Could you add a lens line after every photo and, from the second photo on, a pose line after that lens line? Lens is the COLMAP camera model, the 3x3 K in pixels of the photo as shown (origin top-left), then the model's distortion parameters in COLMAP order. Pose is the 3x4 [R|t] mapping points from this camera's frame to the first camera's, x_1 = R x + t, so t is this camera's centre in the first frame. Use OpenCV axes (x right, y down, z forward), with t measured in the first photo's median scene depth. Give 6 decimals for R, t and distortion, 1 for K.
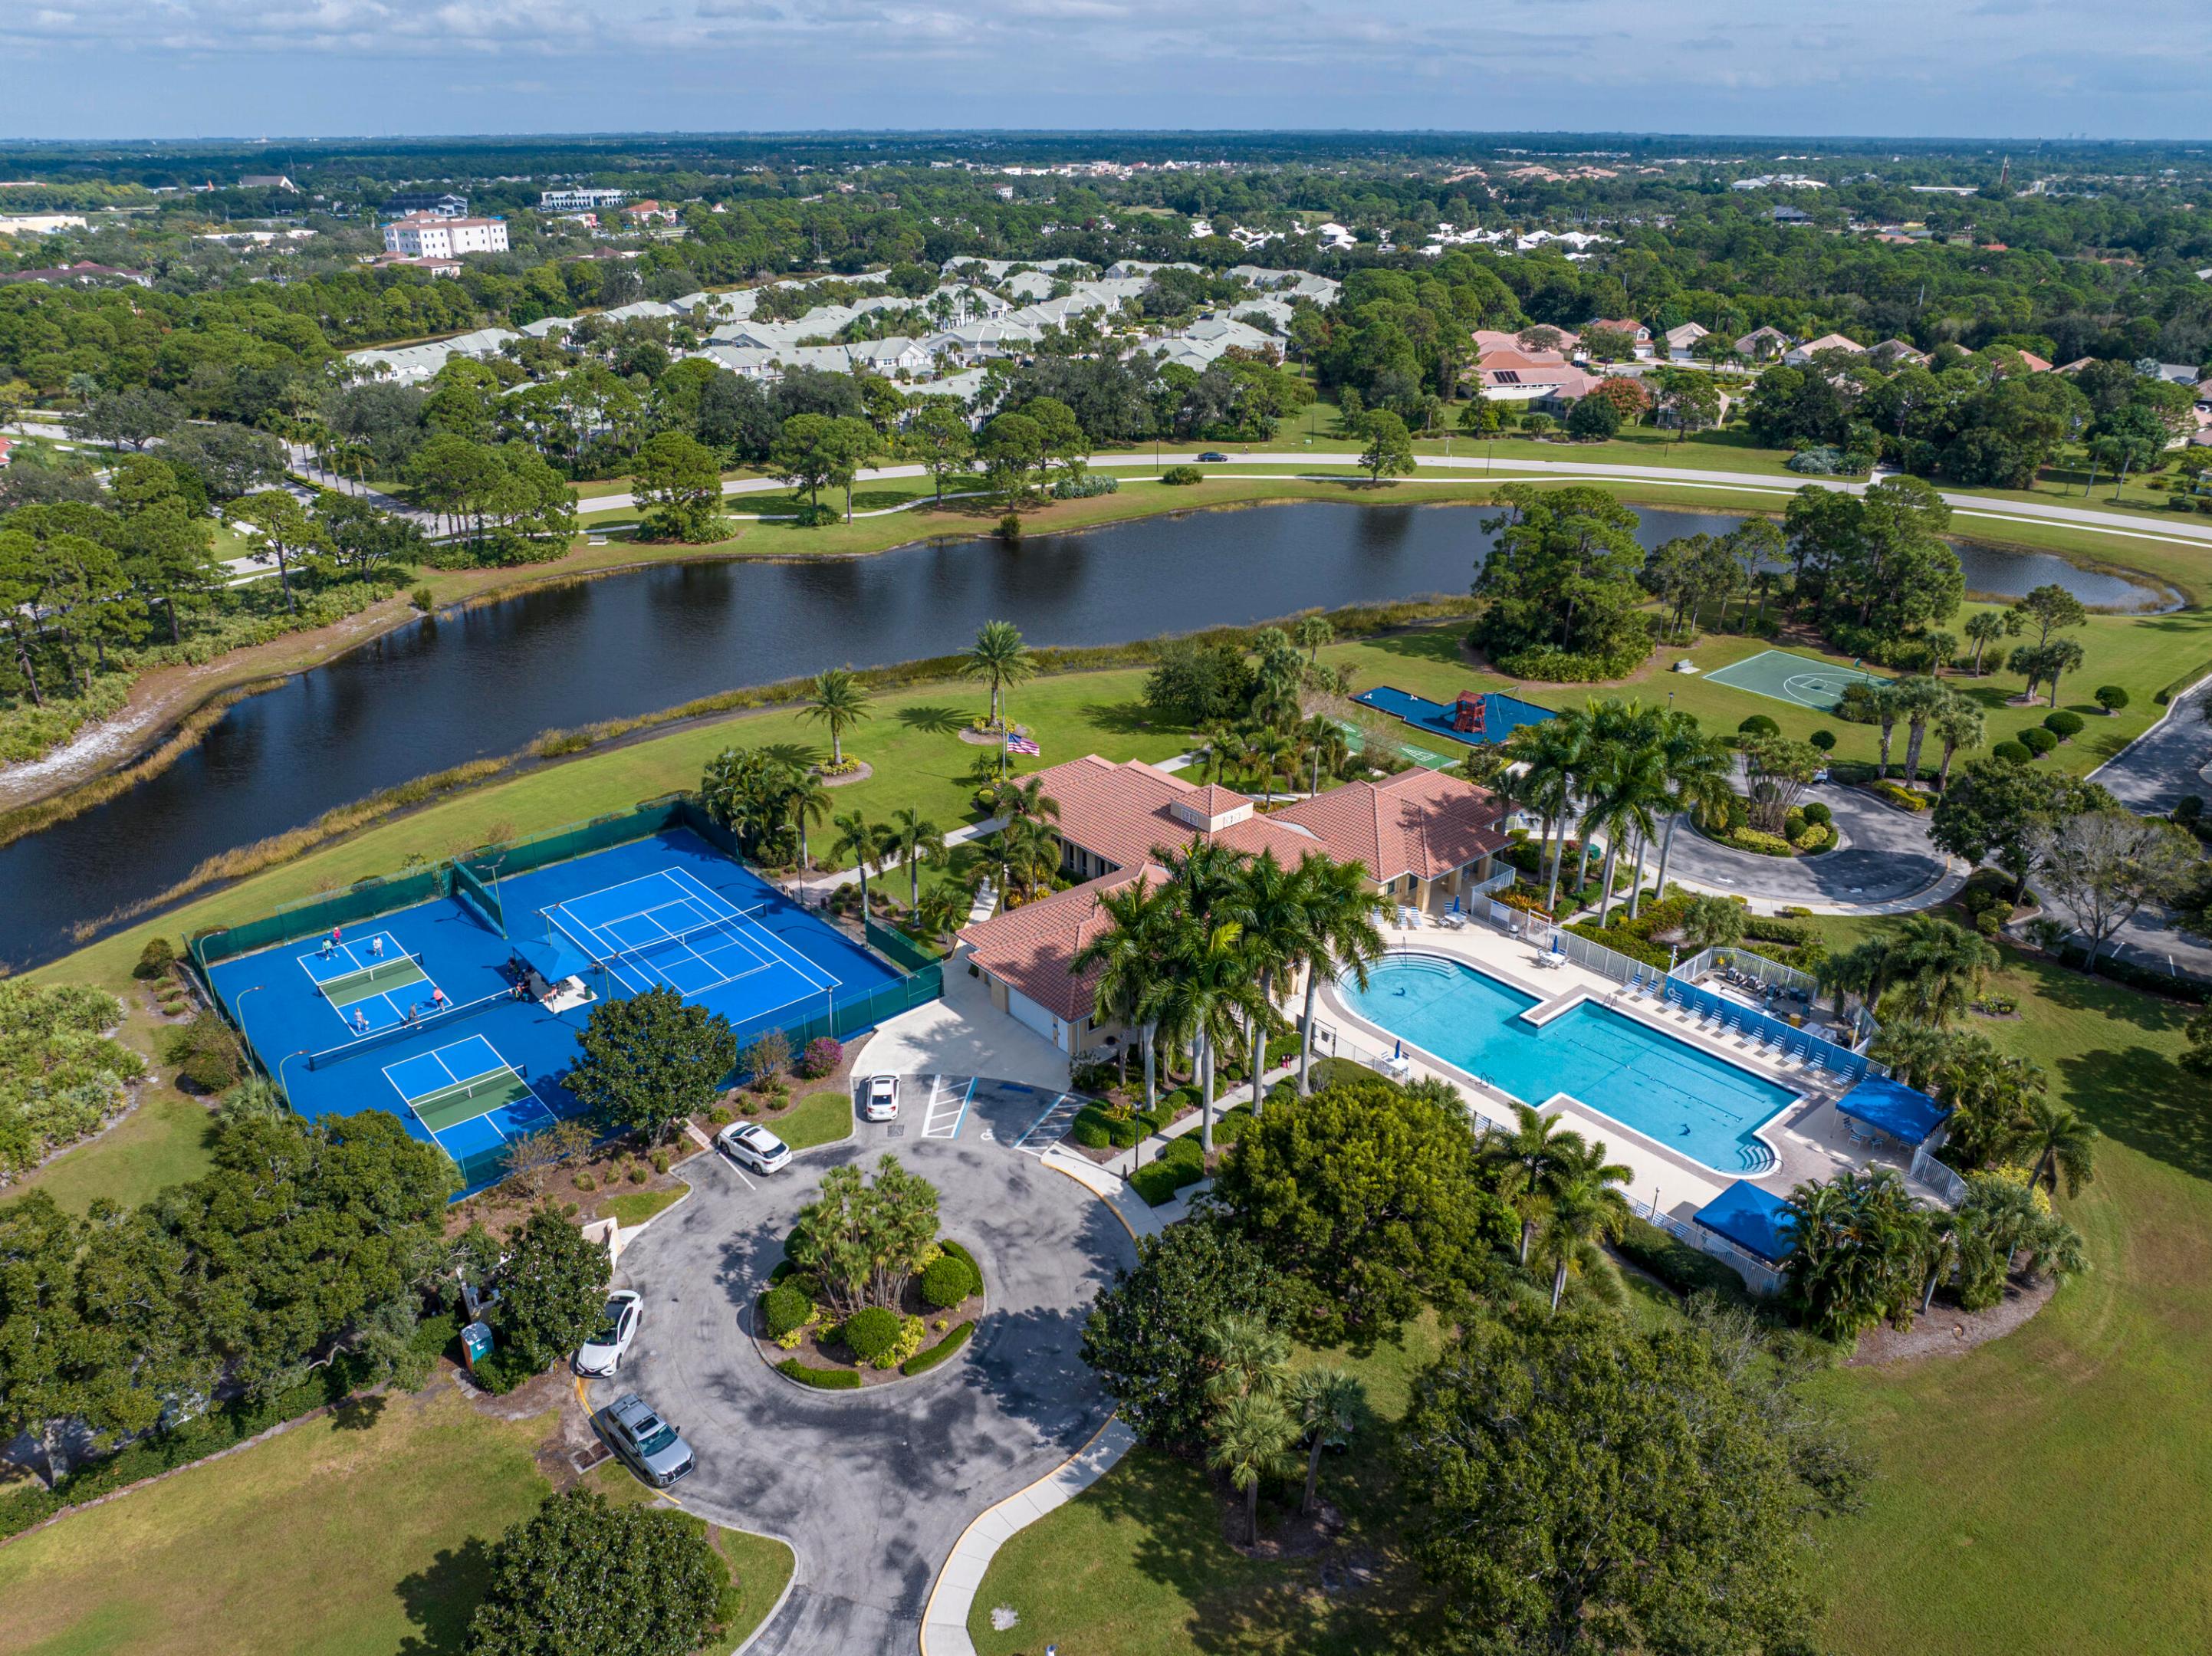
lens RADIAL K [[1561.0, 0, 1091.3], [0, 1561.0, 831.7], [0, 0, 1]] dist [-0.028677, -0.003944]
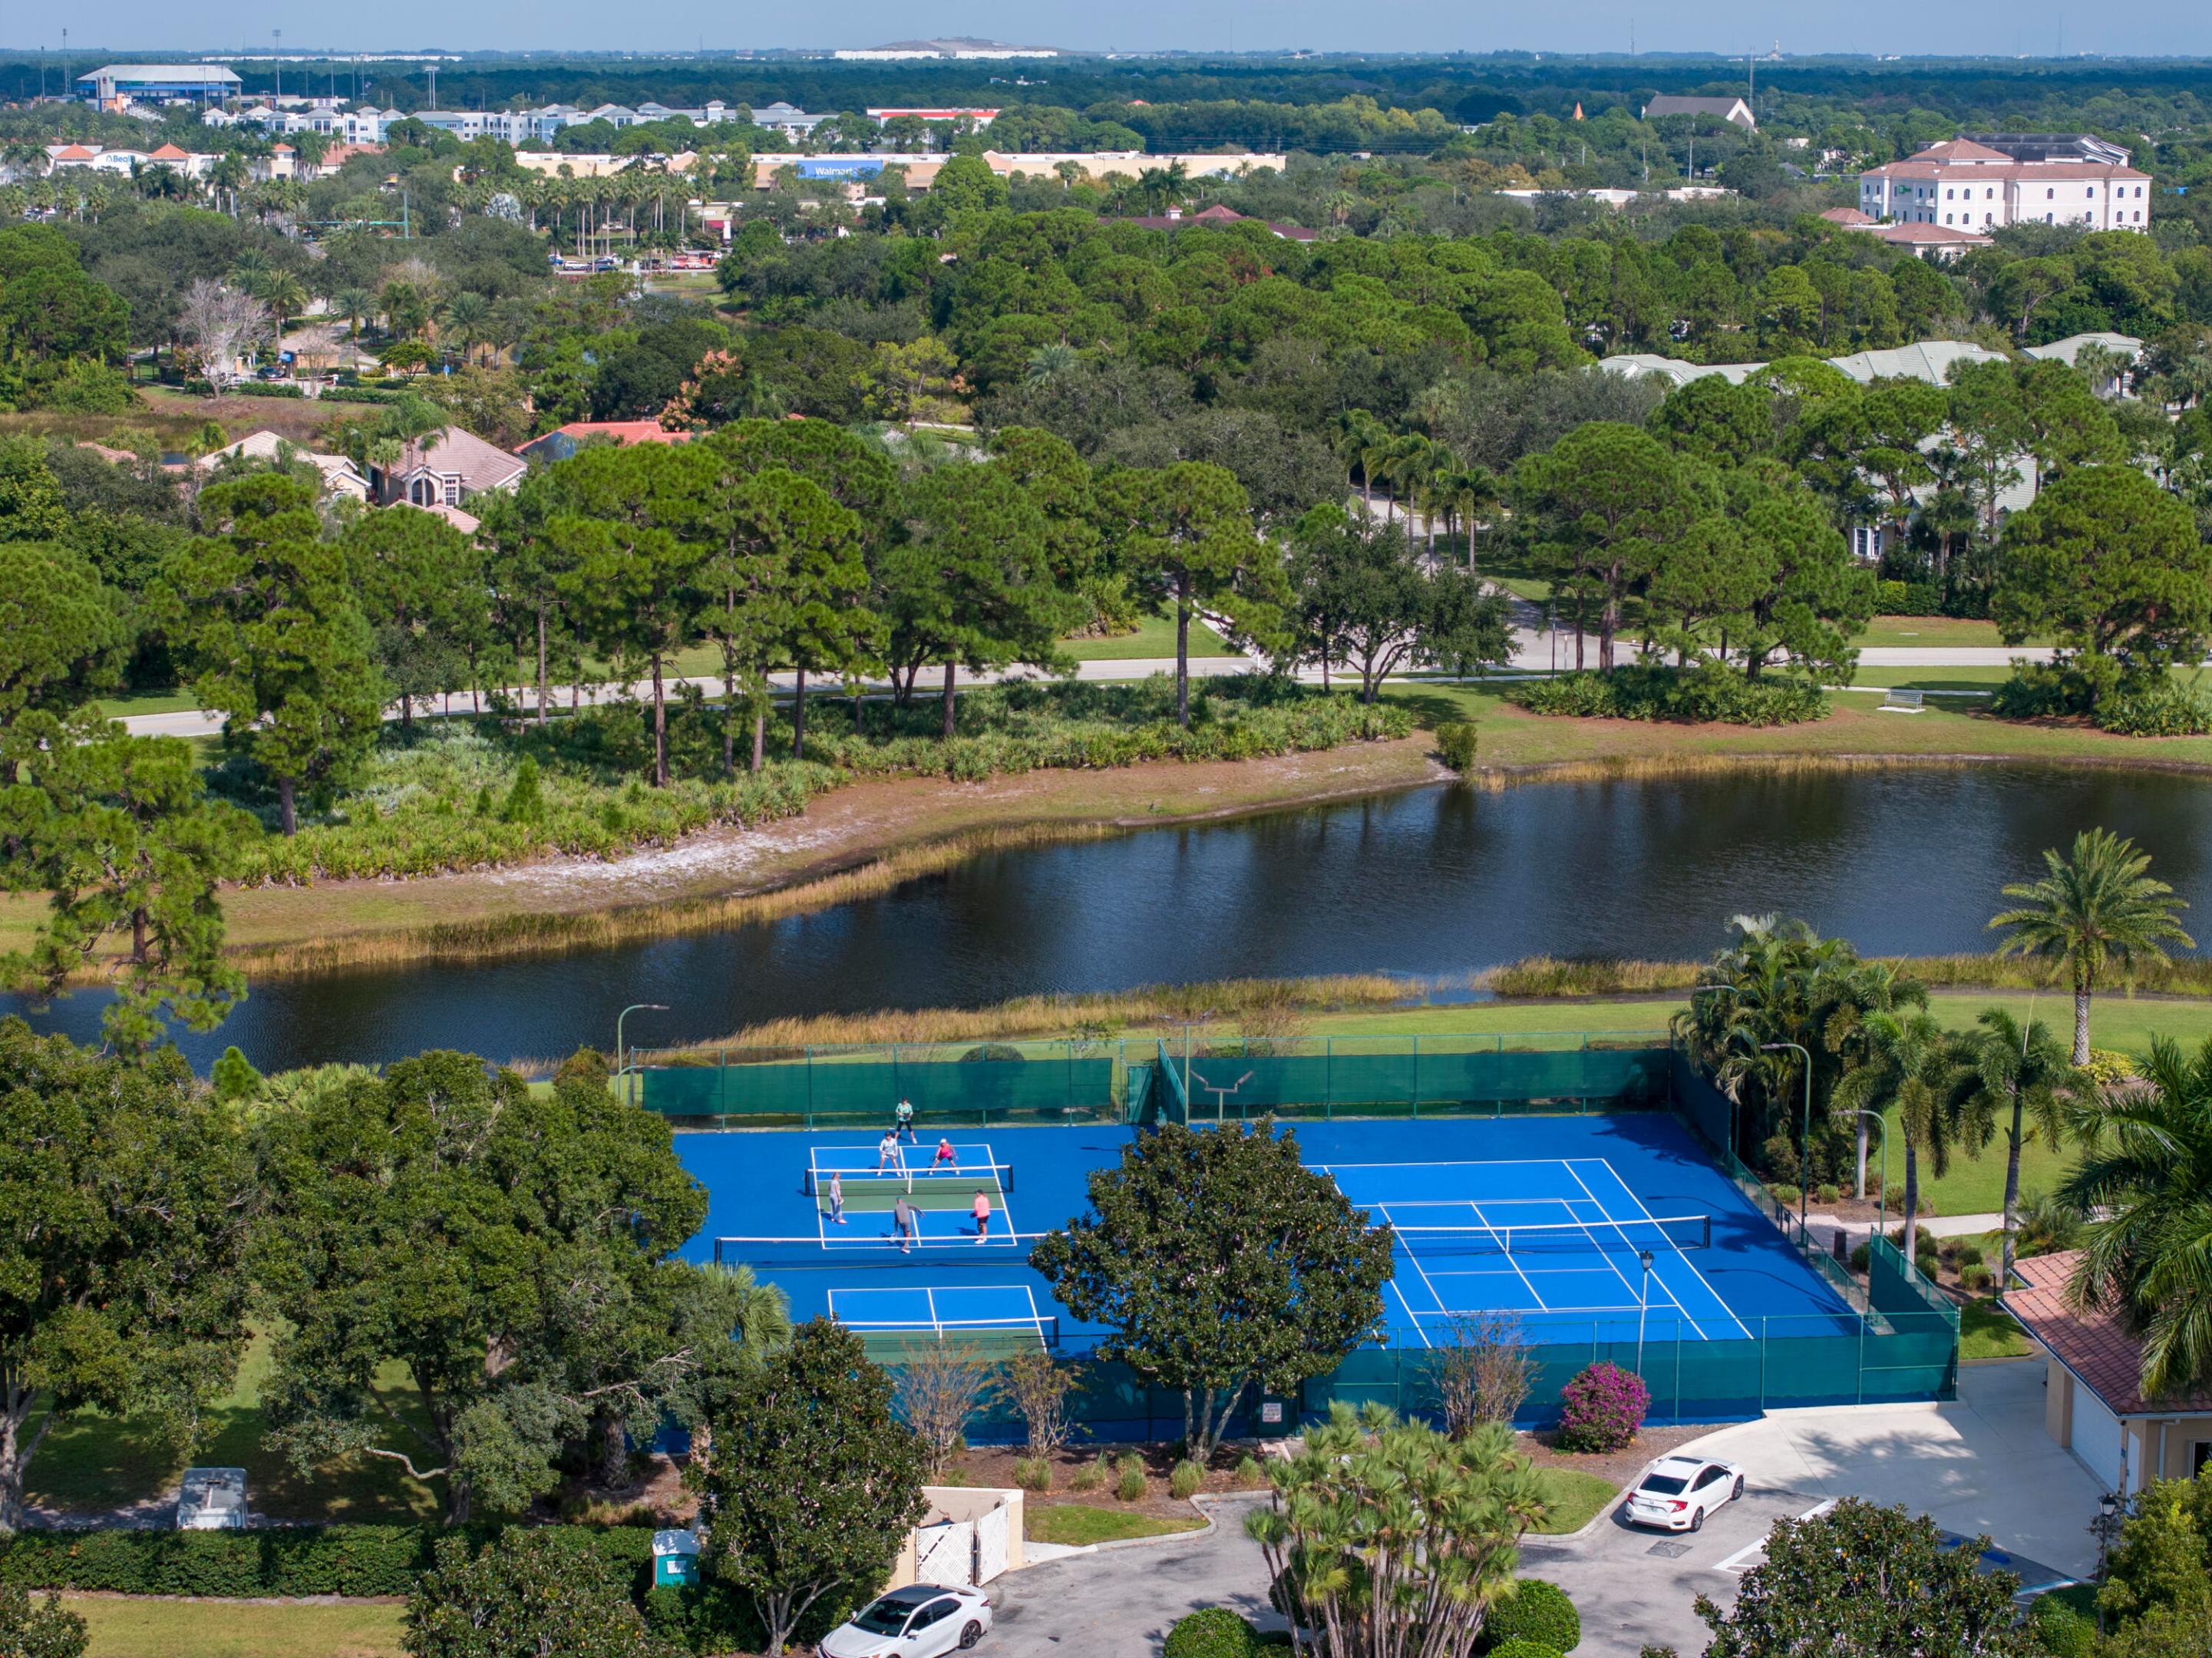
lens RADIAL K [[4459.1, 0, 1094.9], [0, 4459.1, 839.0], [0, 0, 1]] dist [-0.091696, 0.000000]
pose [[0.818844, 0.103826, -0.564548, 0.260355], [-0.241392, 0.954598, -0.174565, 0.154289], [0.520791, 0.279219, 0.806730, -0.099937]]
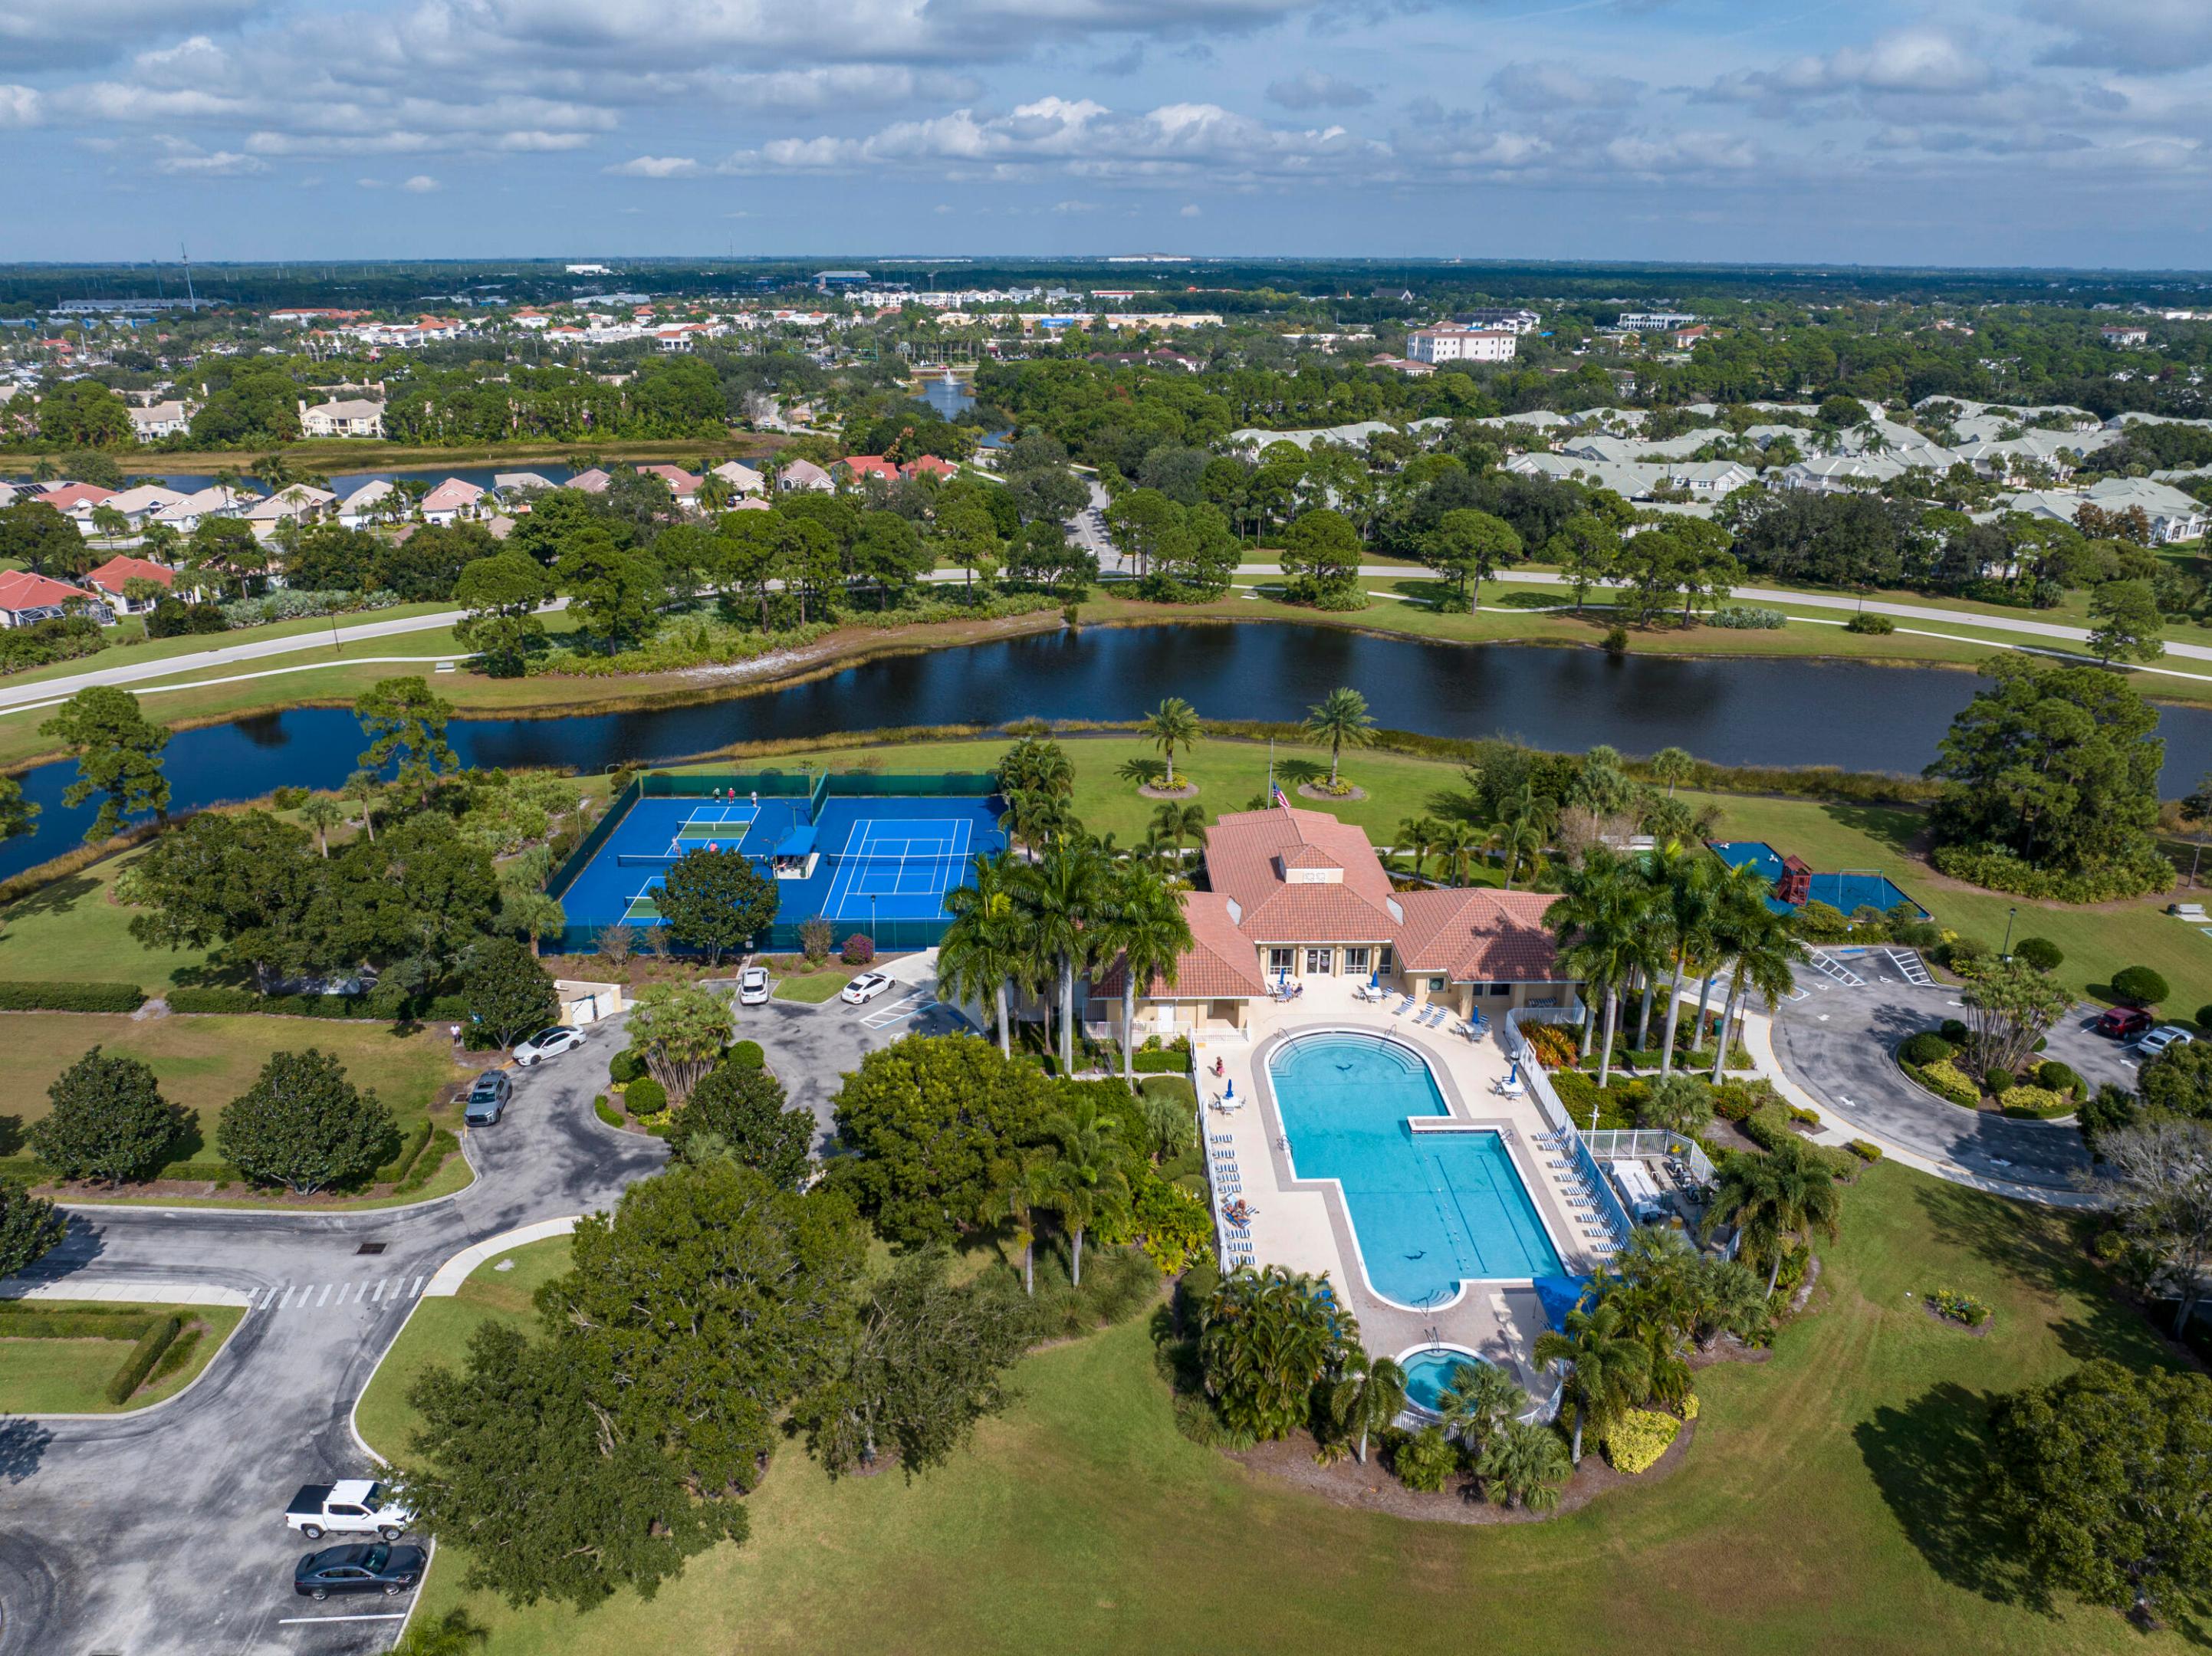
lens RADIAL K [[1561.0, 0, 1108.3], [0, 1561.0, 814.4], [0, 0, 1]] dist [-0.028677, -0.003944]
pose [[0.778271, 0.217761, -0.588961, 0.440995], [-0.265054, 0.964213, 0.006257, -0.014219], [0.569246, 0.151237, 0.808137, 0.048328]]
